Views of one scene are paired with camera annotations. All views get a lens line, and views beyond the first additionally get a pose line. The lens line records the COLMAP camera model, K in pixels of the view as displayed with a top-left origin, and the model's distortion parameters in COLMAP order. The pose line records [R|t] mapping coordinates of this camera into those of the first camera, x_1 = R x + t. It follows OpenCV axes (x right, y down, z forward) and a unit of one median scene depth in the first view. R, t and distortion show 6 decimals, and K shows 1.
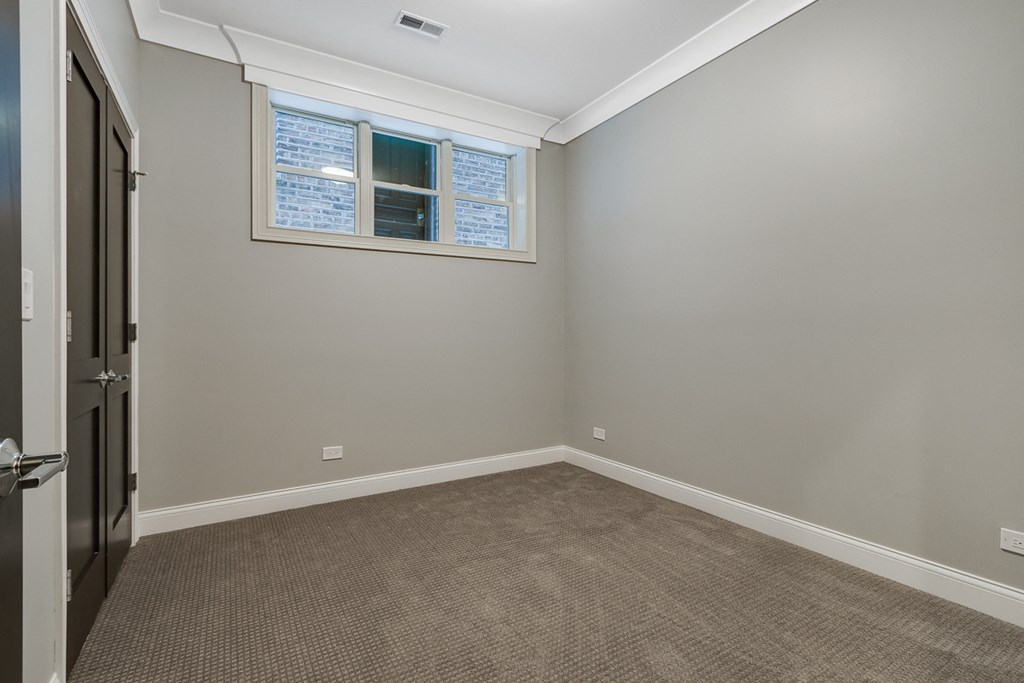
lens RADIAL K [[472.8, 0, 514.1], [0, 472.8, 325.8], [0, 0, 1]] dist [0.000418, 0.000119]
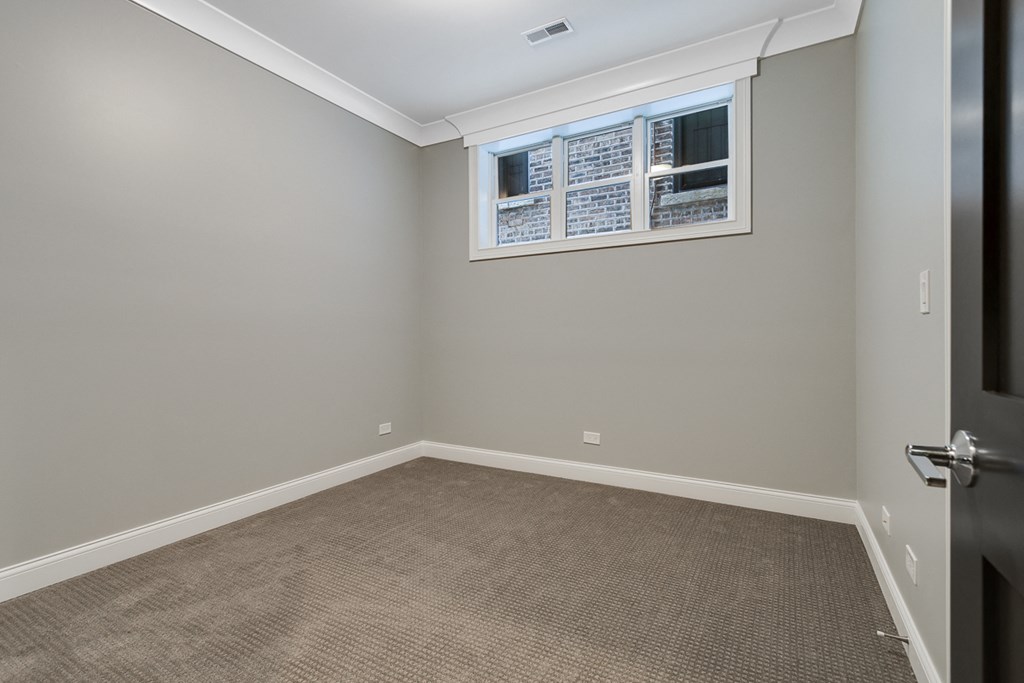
lens RADIAL K [[481.9, 0, 512.4], [0, 481.9, 313.0], [0, 0, 1]] dist [0.003039, 0.000192]
pose [[0.492326, -0.032905, -0.869789, 0.507231], [0.023635, 0.999422, -0.024431, 0.004007], [0.870090, -0.008529, 0.492819, 0.302458]]
